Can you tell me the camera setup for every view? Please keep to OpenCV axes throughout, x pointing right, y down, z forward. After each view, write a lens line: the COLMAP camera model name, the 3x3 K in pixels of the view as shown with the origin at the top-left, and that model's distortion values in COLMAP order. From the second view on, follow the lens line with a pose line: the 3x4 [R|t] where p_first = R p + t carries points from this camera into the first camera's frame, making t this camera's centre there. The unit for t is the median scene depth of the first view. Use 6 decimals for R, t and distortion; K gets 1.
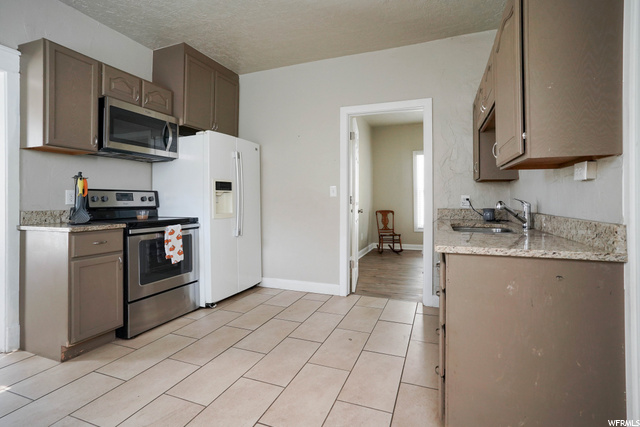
lens RADIAL K [[312.9, 0, 310.9], [0, 312.9, 196.5], [0, 0, 1]] dist [-0.040175, 0.009900]
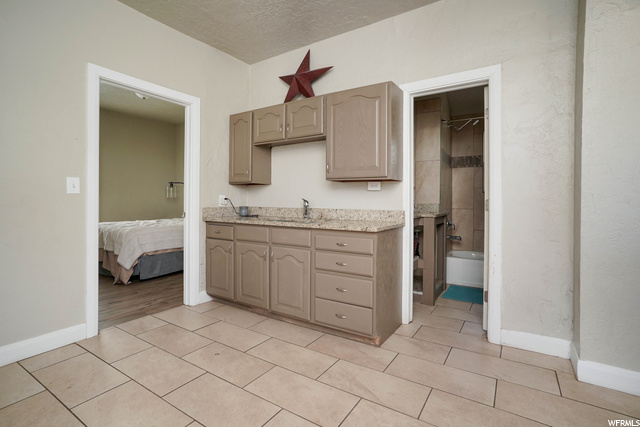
lens RADIAL K [[312.9, 0, 323.2], [0, 312.9, 202.6], [0, 0, 1]] dist [-0.040175, 0.009900]
pose [[0.172843, -0.005332, 0.984935, -0.600881], [-0.016328, 0.999832, 0.008278, 0.007487], [-0.984814, -0.017513, 0.172727, 0.472892]]
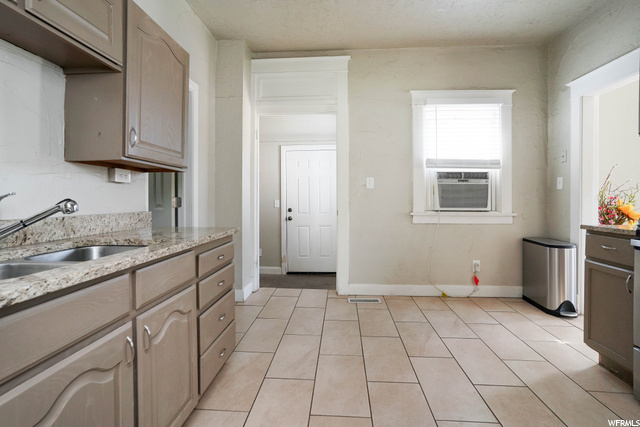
lens RADIAL K [[308.3, 0, 314.1], [0, 308.3, 208.3], [0, 0, 1]] dist [-0.001478, -0.000095]
pose [[-0.955071, 0.014250, -0.296035, 0.239486], [0.008793, 0.999766, 0.019757, 0.018131], [0.296248, 0.016266, -0.954973, 1.214876]]
